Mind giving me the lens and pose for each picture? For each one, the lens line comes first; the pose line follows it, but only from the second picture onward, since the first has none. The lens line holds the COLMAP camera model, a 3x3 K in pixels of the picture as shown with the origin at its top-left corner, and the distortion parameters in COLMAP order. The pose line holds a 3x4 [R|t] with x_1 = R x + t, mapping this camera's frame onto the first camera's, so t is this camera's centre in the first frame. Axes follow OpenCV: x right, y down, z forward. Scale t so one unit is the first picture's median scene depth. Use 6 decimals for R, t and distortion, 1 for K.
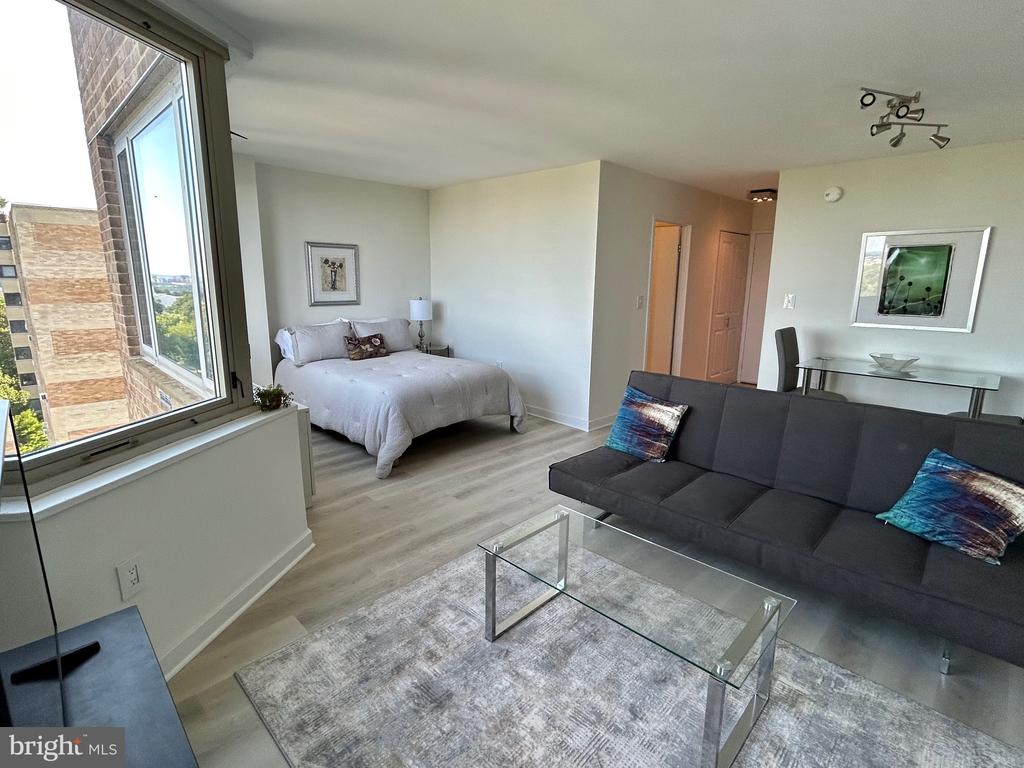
lens RADIAL K [[502.3, 0, 520.7], [0, 502.3, 380.4], [0, 0, 1]] dist [-0.020906, 0.000014]
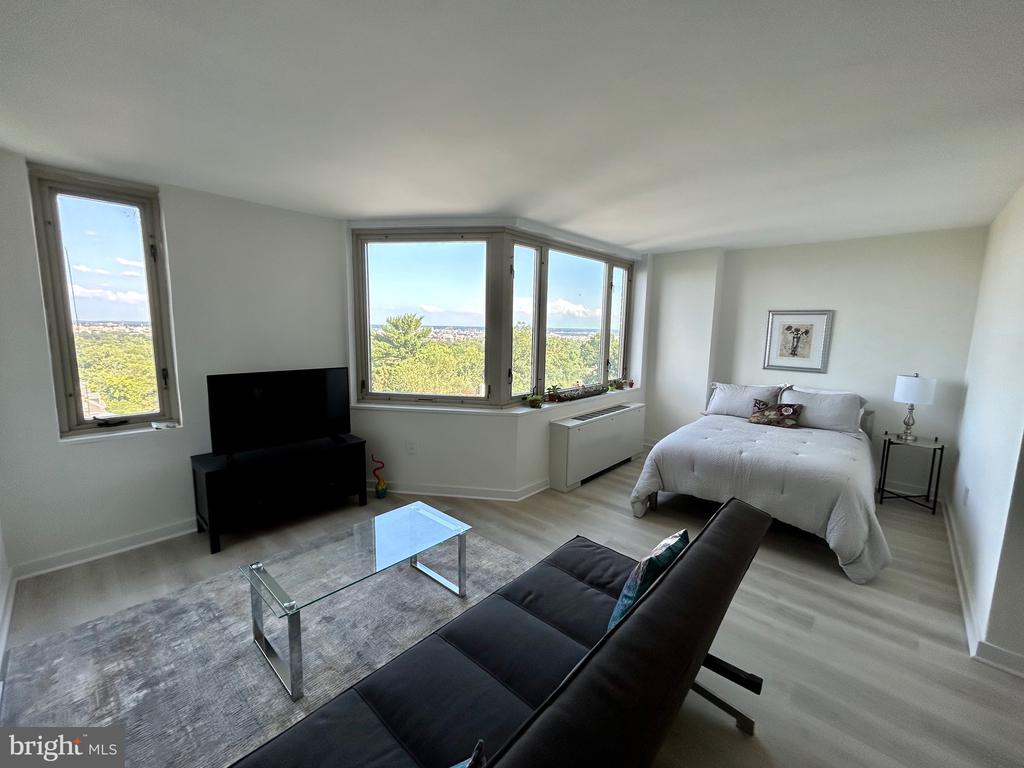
lens RADIAL K [[413.3, 0, 517.5], [0, 413.3, 382.6], [0, 0, 1]] dist [0.004353, 0.001993]
pose [[0.034186, 0.121958, -0.991946, 0.457203], [-0.220356, 0.969021, 0.111545, -0.102443], [0.974820, 0.214768, 0.060001, 0.434161]]
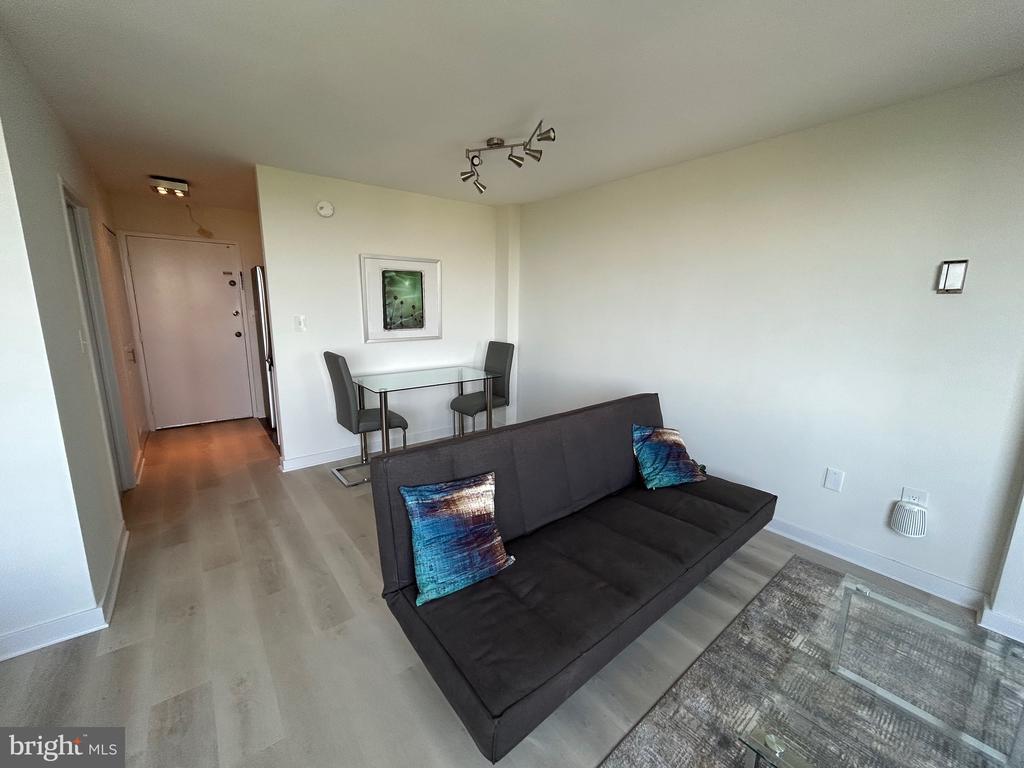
lens RADIAL K [[413.3, 0, 521.9], [0, 413.3, 377.7], [0, 0, 1]] dist [0.004353, 0.001993]
pose [[0.110762, -0.184615, 0.976550, -0.133974], [0.184068, 0.969407, 0.162388, -0.100327], [-0.976653, 0.161765, 0.141355, 0.475057]]
